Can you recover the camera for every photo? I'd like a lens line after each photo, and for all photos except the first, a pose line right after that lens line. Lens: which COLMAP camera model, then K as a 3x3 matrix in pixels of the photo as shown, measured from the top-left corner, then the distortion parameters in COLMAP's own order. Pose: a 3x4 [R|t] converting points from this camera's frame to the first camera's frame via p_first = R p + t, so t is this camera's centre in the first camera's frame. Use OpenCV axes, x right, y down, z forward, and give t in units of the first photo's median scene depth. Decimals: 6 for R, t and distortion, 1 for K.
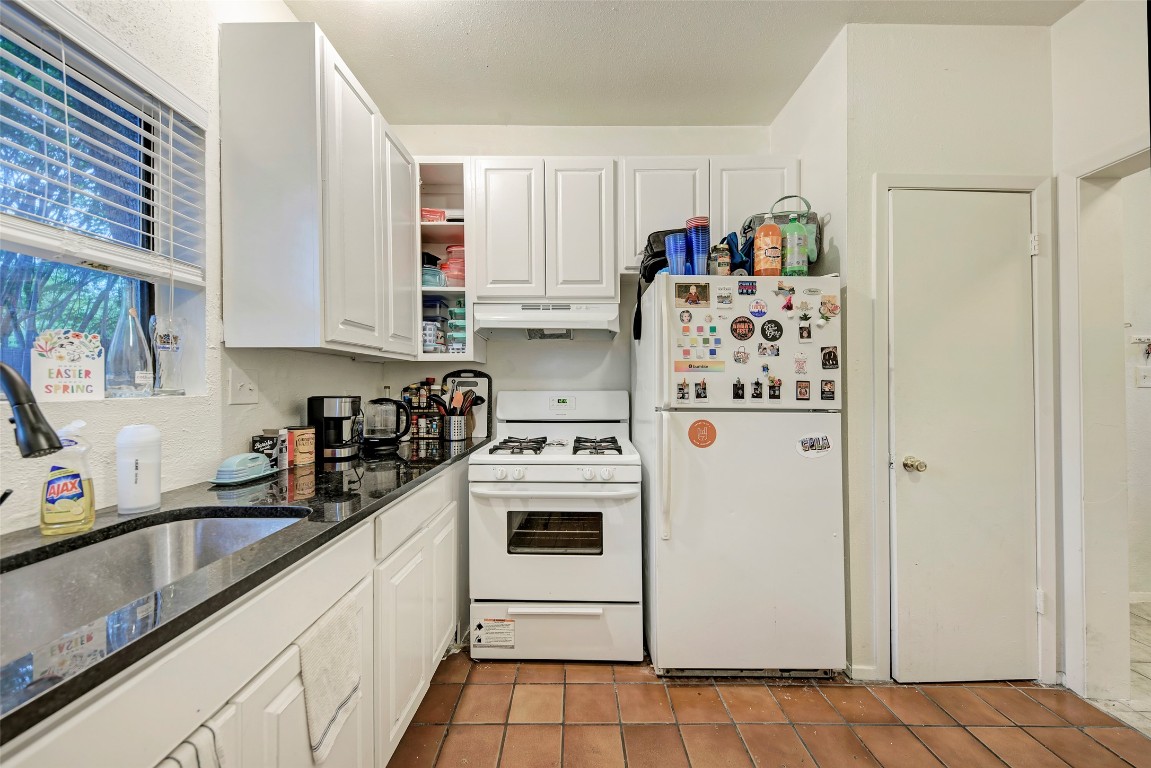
lens RADIAL K [[415.6, 0, 578.4], [0, 415.6, 382.8], [0, 0, 1]] dist [0.017864, -0.006225]
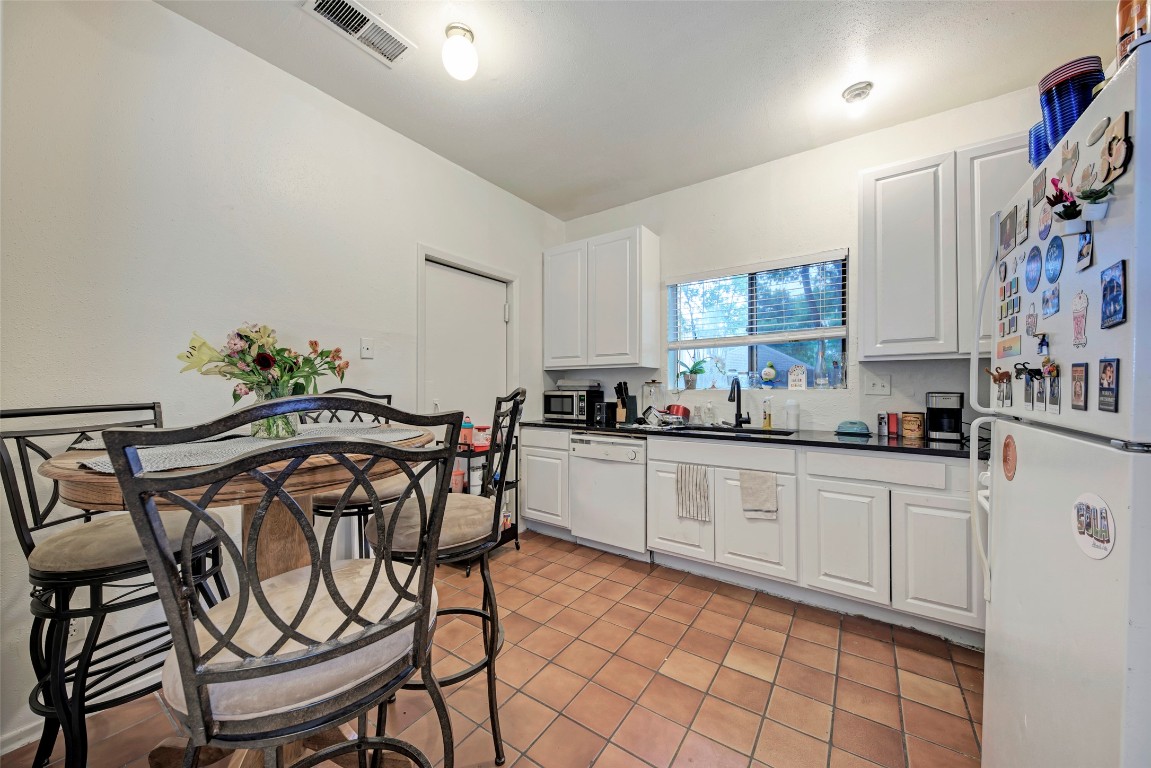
lens RADIAL K [[415.6, 0, 578.4], [0, 415.6, 382.8], [0, 0, 1]] dist [0.017864, -0.006225]
pose [[-0.561487, -0.009708, -0.827428, 1.095663], [0.004902, 0.999875, -0.015058, 0.017122], [0.827471, -0.012511, -0.561370, 0.770238]]
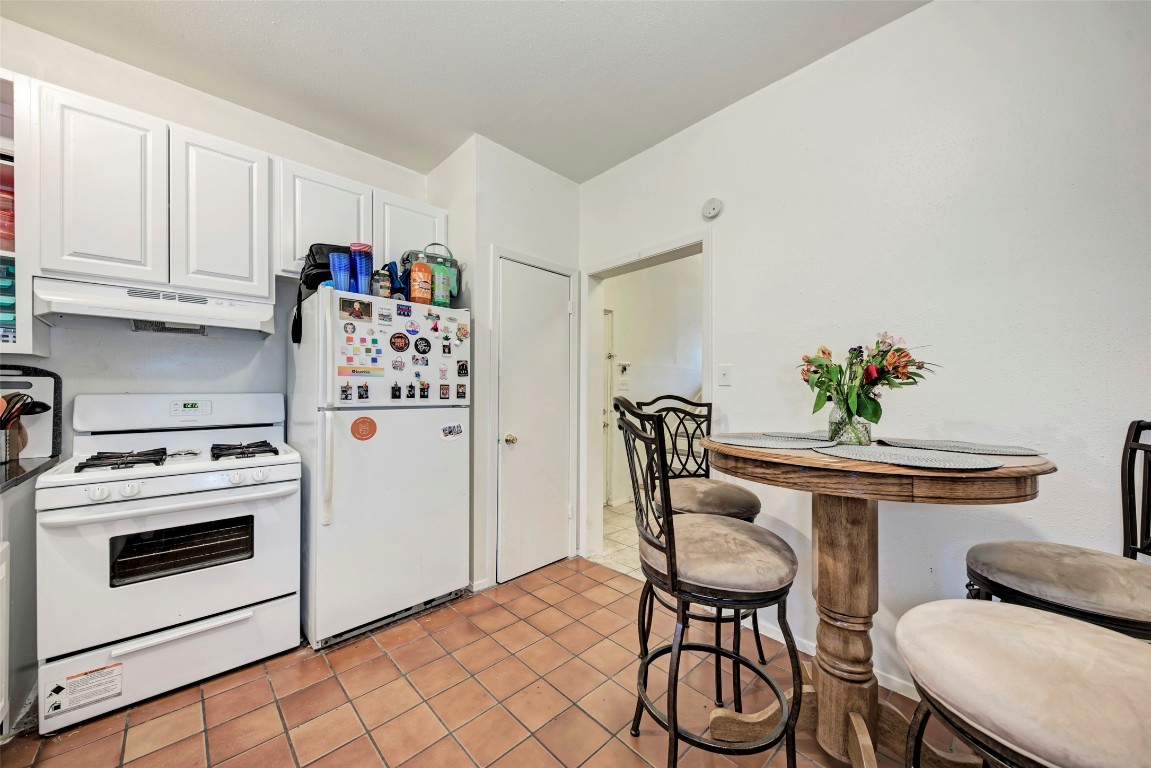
lens RADIAL K [[415.6, 0, 578.4], [0, 415.6, 382.8], [0, 0, 1]] dist [0.017864, -0.006225]
pose [[0.725097, 0.012151, 0.688539, -0.075080], [-0.006973, 0.999923, -0.010304, -0.000032], [-0.688611, 0.002670, 0.725126, -0.266824]]
